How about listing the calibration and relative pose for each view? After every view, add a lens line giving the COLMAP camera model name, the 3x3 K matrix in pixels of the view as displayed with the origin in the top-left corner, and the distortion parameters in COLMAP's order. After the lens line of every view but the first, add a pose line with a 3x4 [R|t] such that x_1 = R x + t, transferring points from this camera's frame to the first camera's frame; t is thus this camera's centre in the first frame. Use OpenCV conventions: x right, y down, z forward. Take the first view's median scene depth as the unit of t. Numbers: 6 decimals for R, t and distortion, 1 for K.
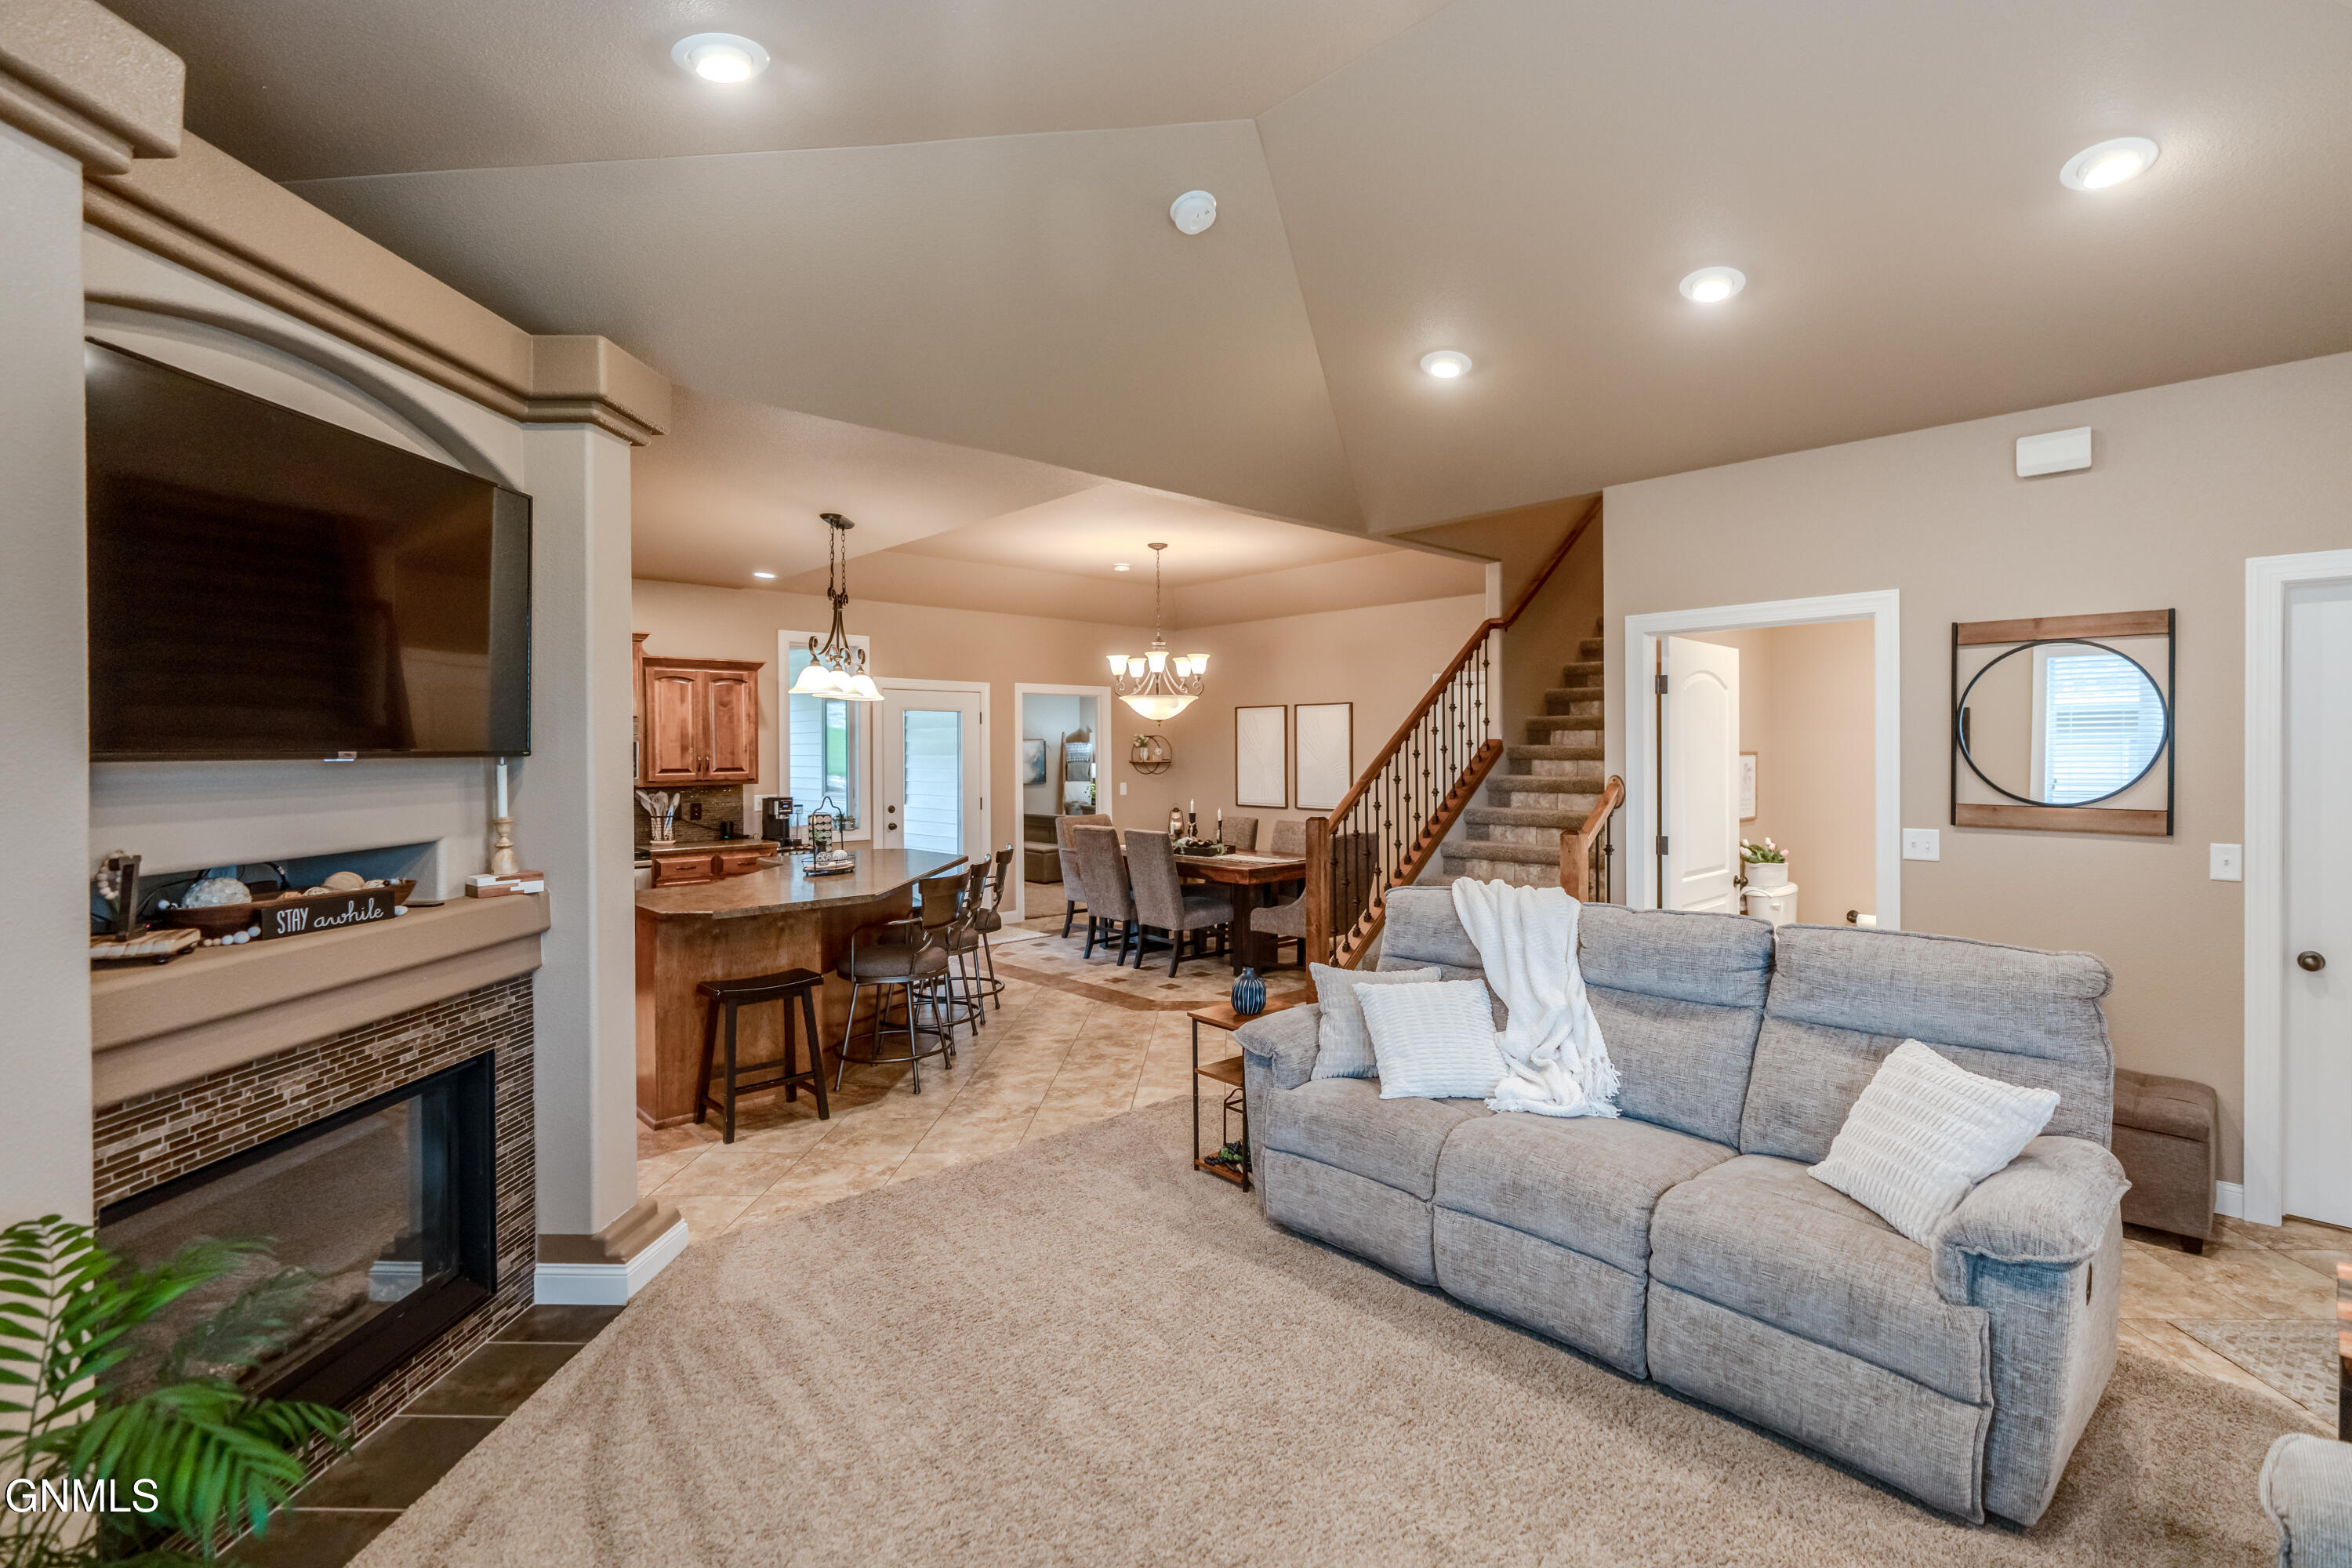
lens RADIAL K [[1082.5, 0, 1189.2], [0, 1082.5, 754.4], [0, 0, 1]] dist [0.000463, 0.000439]
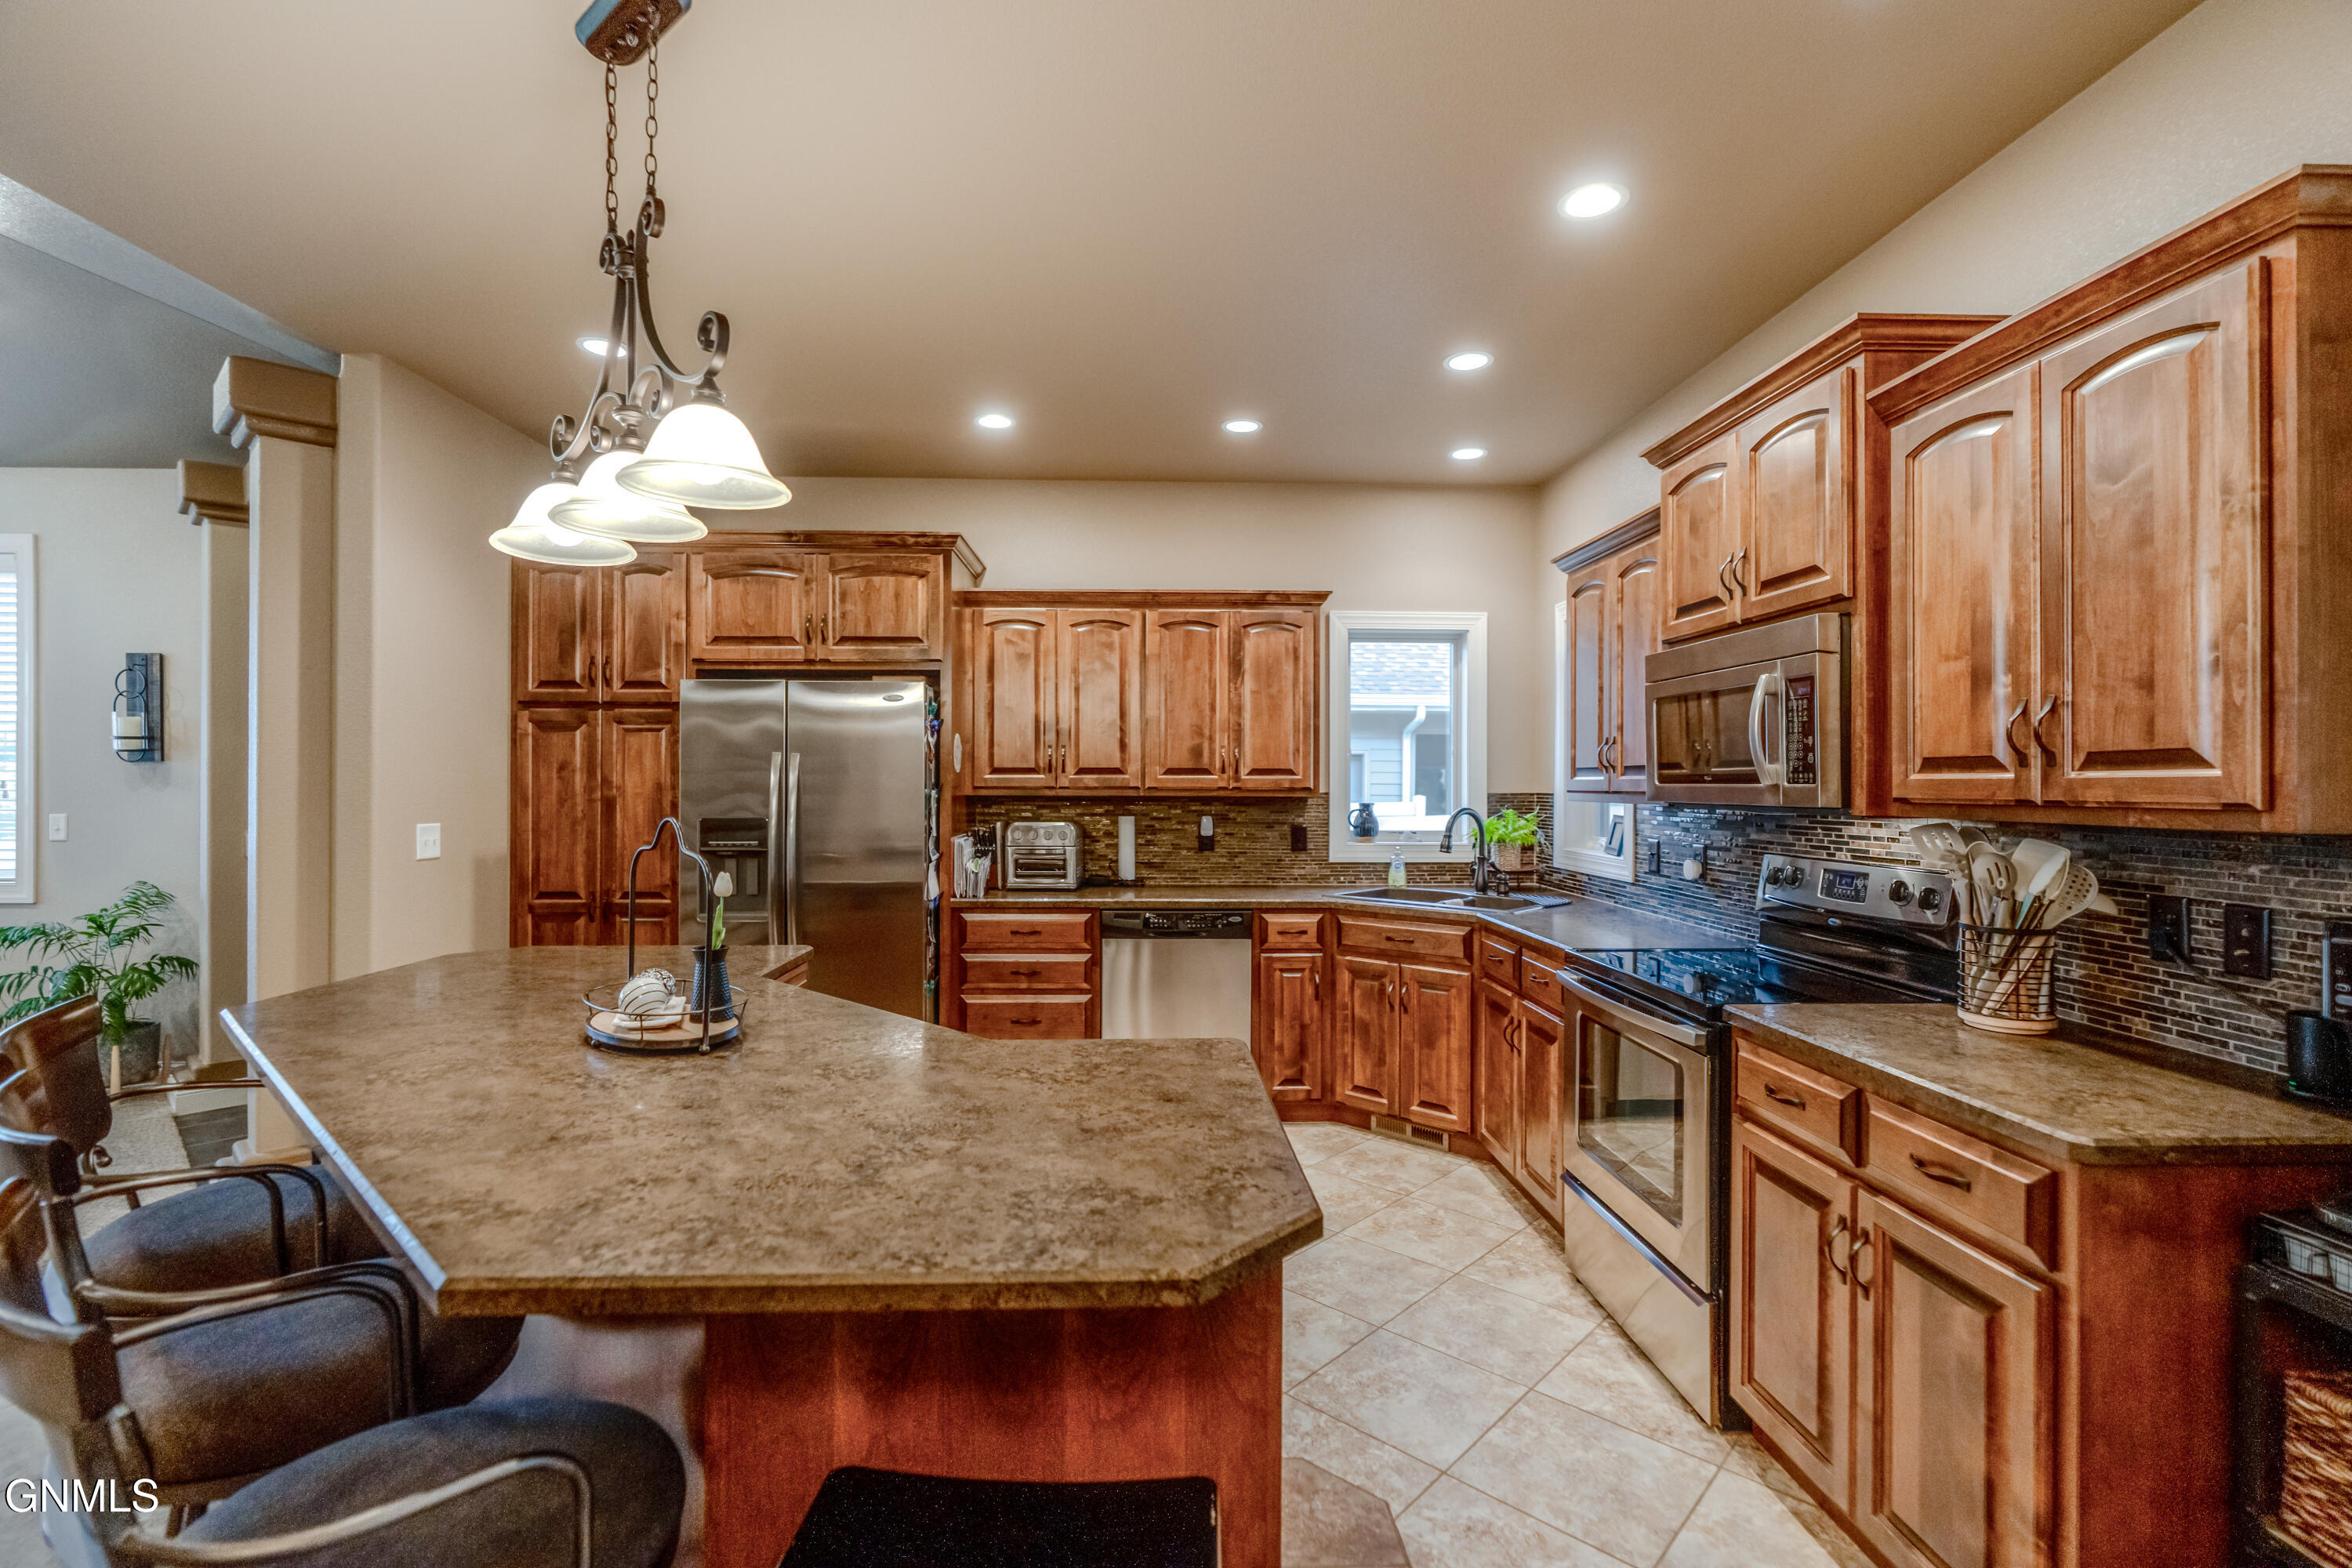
lens RADIAL K [[1060.8, 0, 1175.1], [0, 1060.8, 777.7], [0, 0, 1]] dist [-0.007423, 0.001036]
pose [[-0.651026, 0.001989, -0.759053, -0.140295], [-0.002950, 0.999982, 0.005150, 0.018090], [0.759050, 0.005592, -0.651009, 1.030976]]
